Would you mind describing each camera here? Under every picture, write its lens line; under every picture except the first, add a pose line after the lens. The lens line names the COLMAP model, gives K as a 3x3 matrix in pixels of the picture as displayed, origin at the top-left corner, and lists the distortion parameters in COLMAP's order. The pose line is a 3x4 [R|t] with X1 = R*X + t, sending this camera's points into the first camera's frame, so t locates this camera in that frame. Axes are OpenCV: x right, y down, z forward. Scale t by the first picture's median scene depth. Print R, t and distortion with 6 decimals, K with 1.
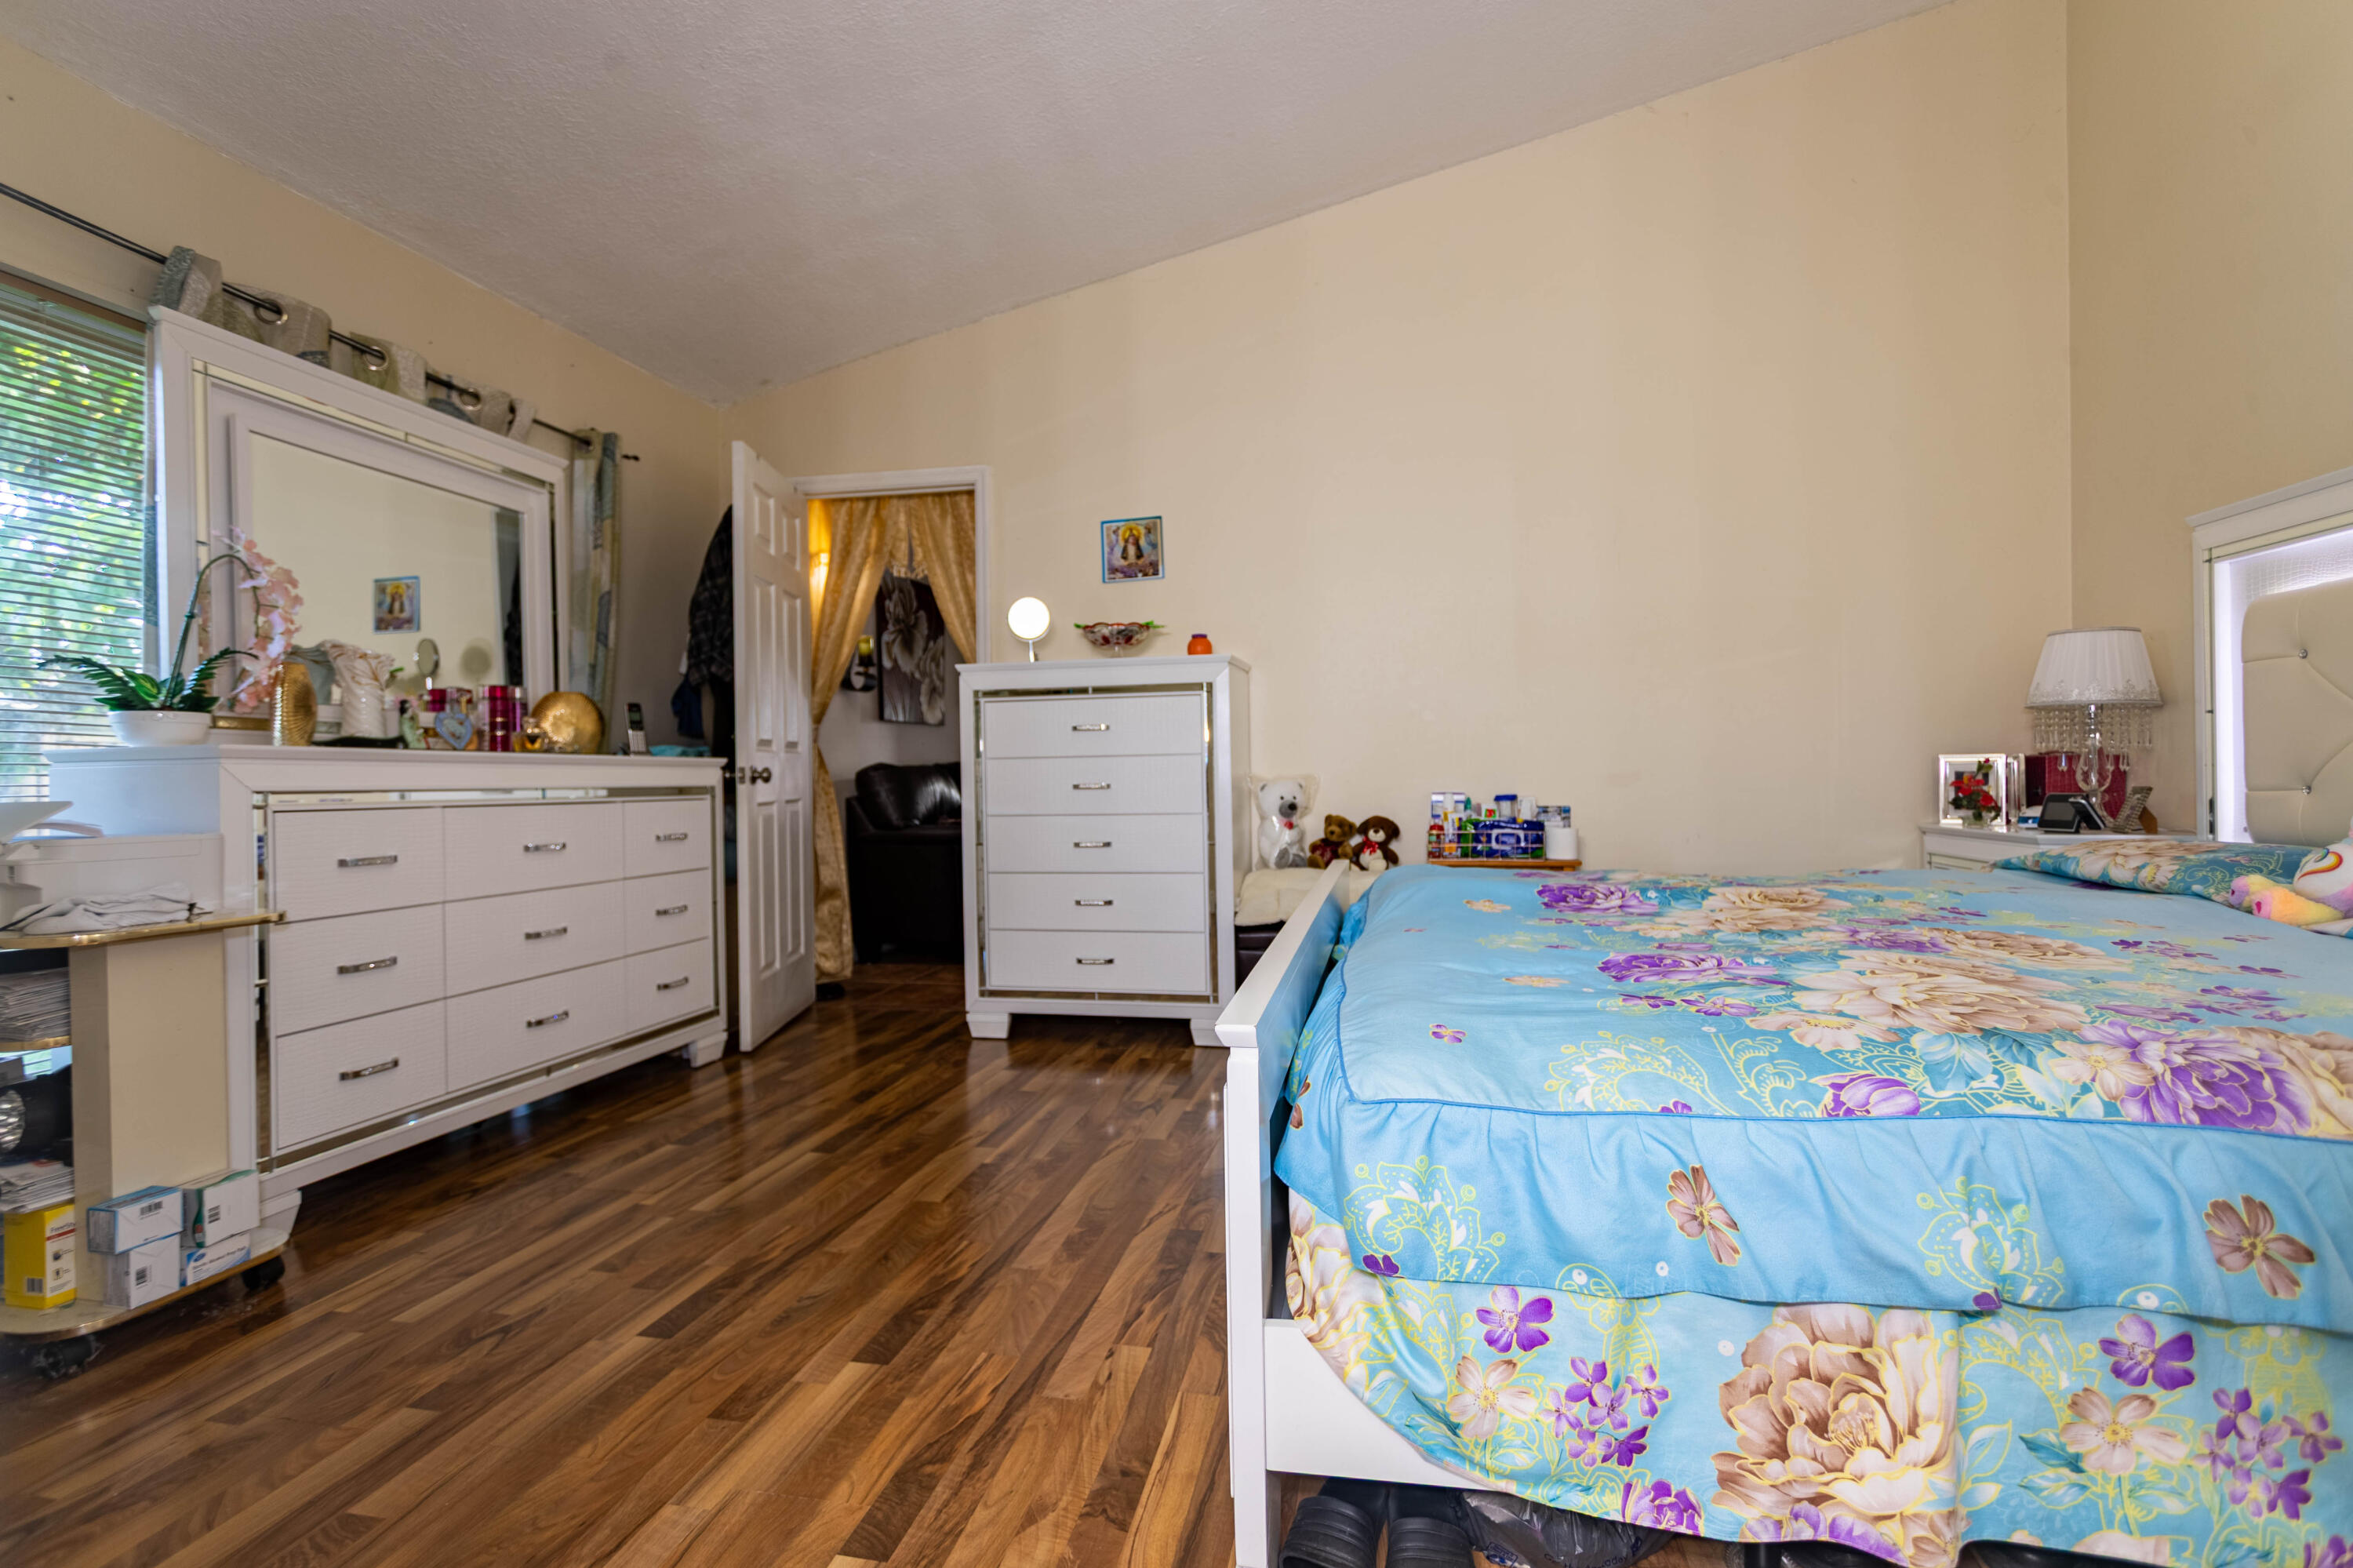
lens RADIAL K [[1116.3, 0, 1169.7], [0, 1116.3, 777.1], [0, 0, 1]] dist [0.003876, 0.001053]
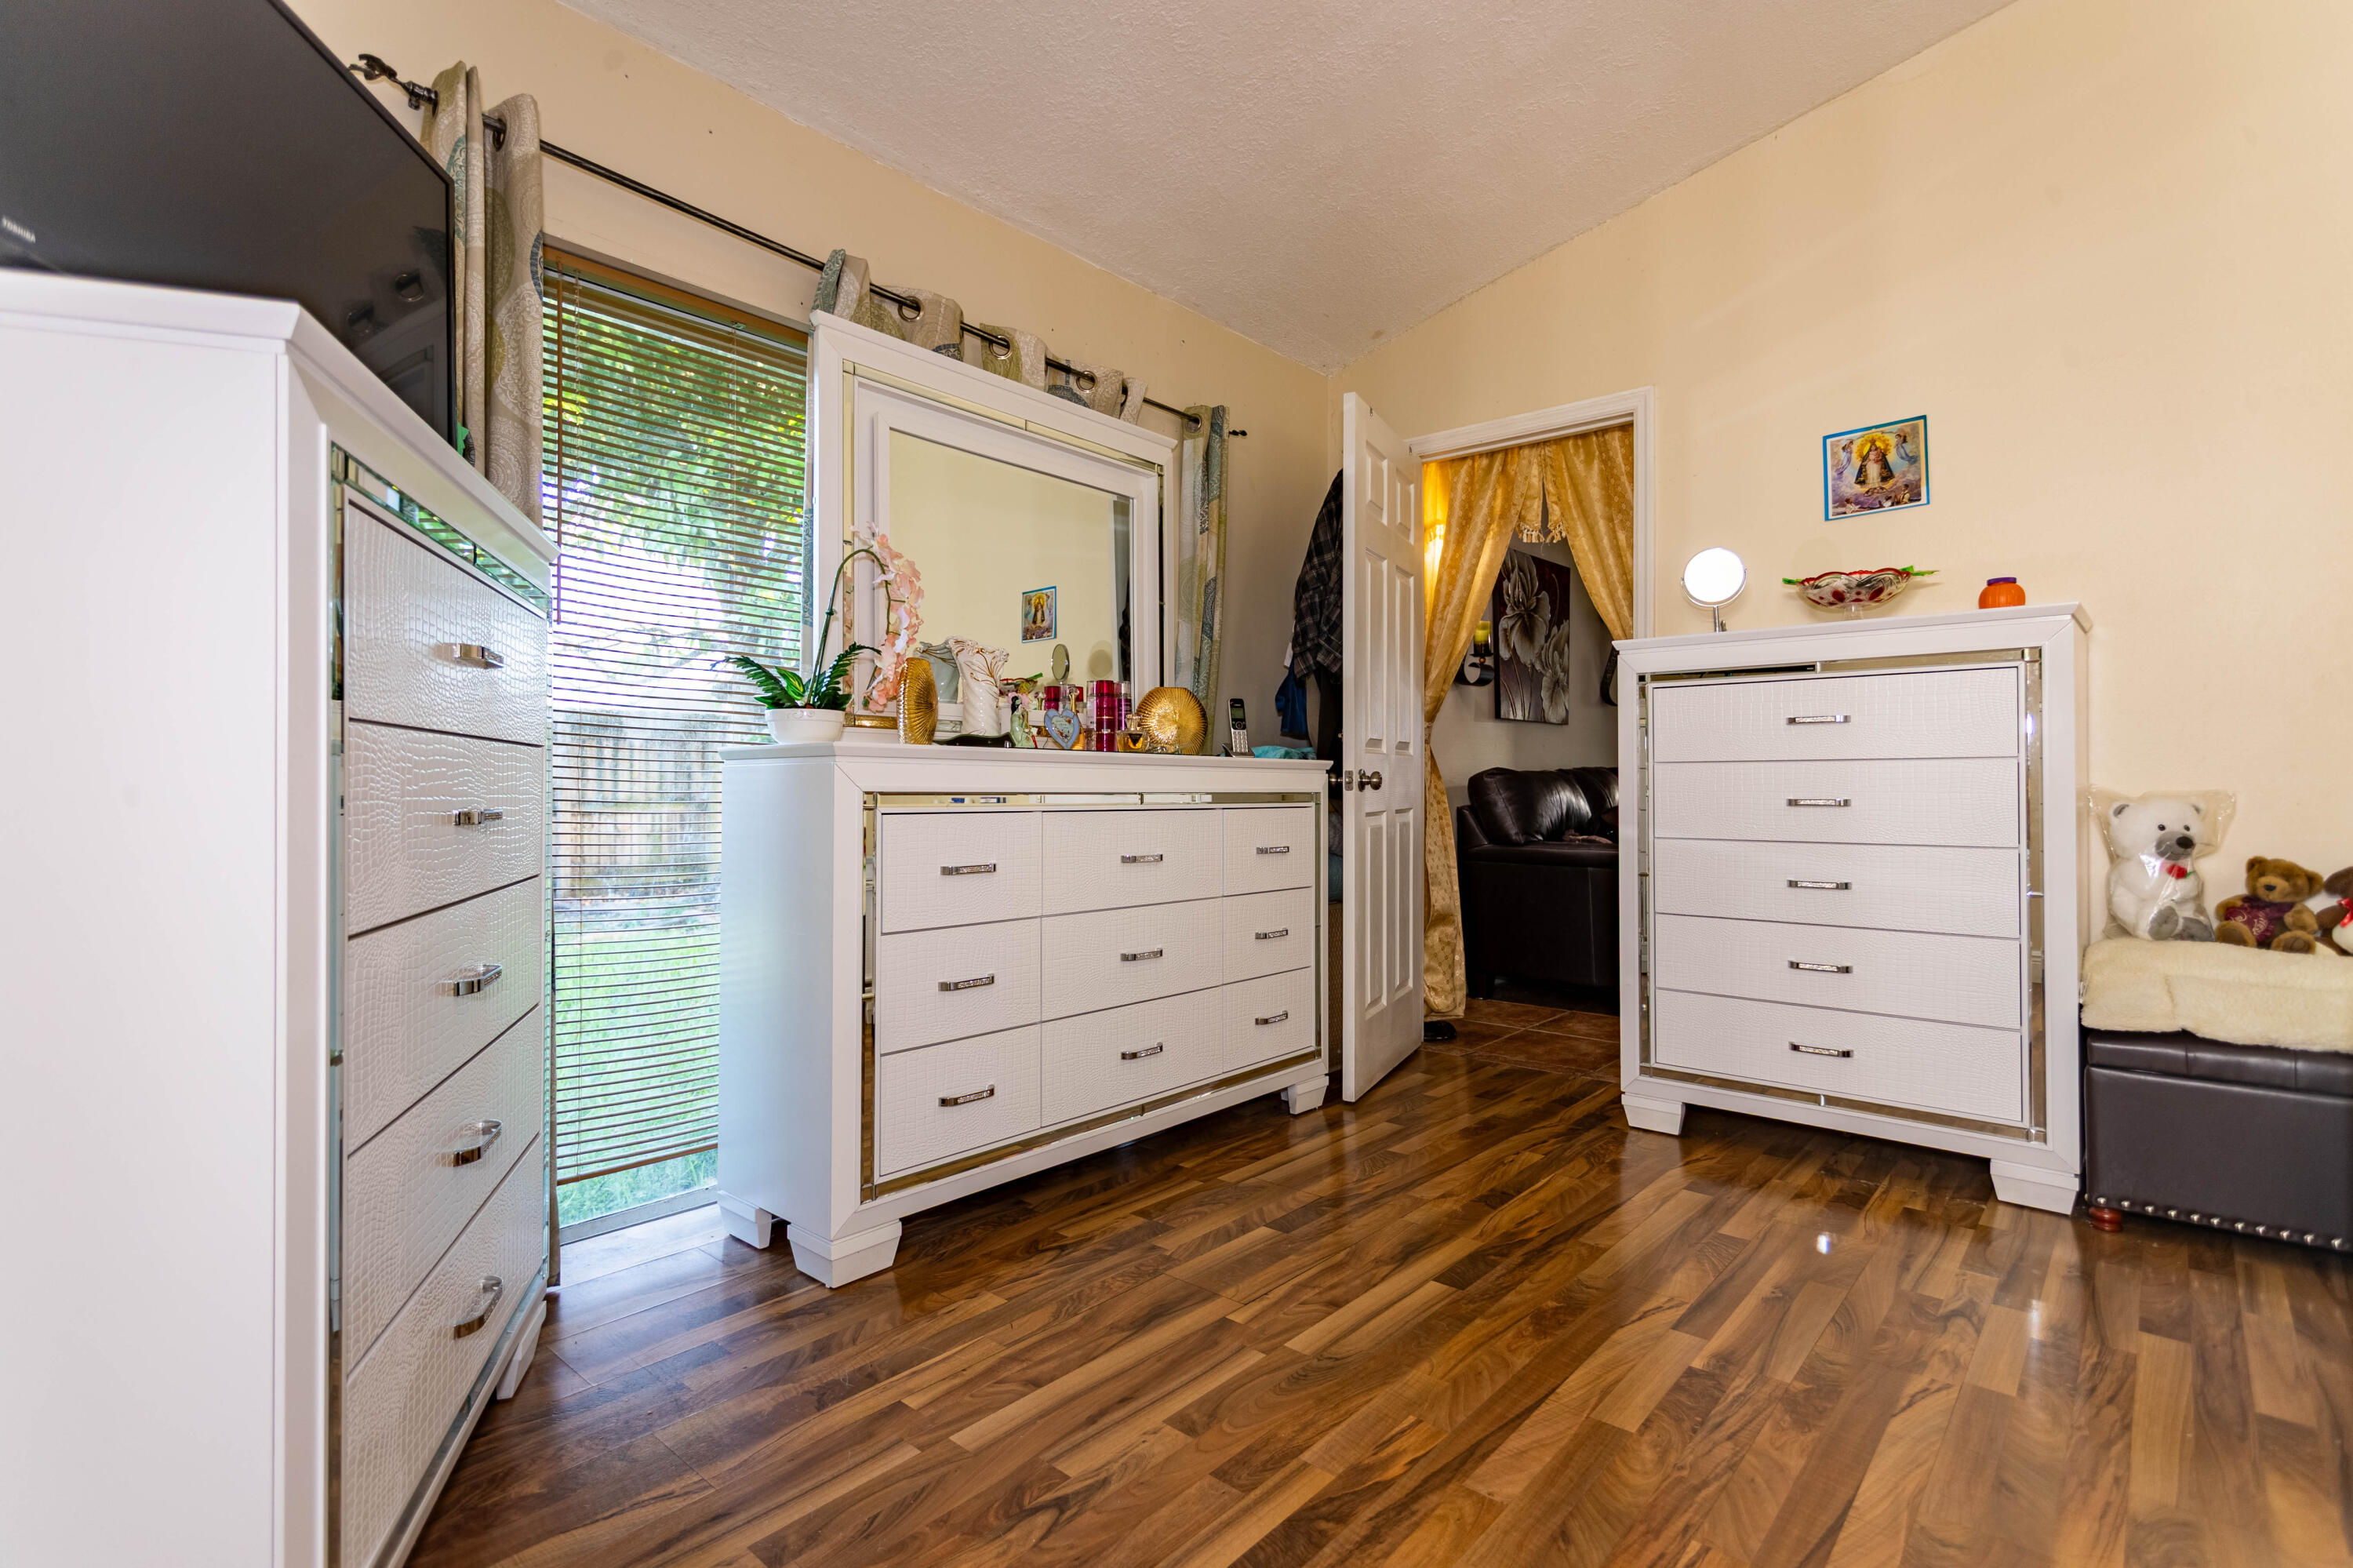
lens RADIAL K [[1116.3, 0, 1168.8], [0, 1116.3, 780.0], [0, 0, 1]] dist [0.003876, 0.001053]
pose [[0.869457, 0.013093, -0.493835, -0.102249], [-0.014058, 0.999900, 0.001759, -0.002044], [0.493809, 0.005413, 0.869554, 0.237719]]
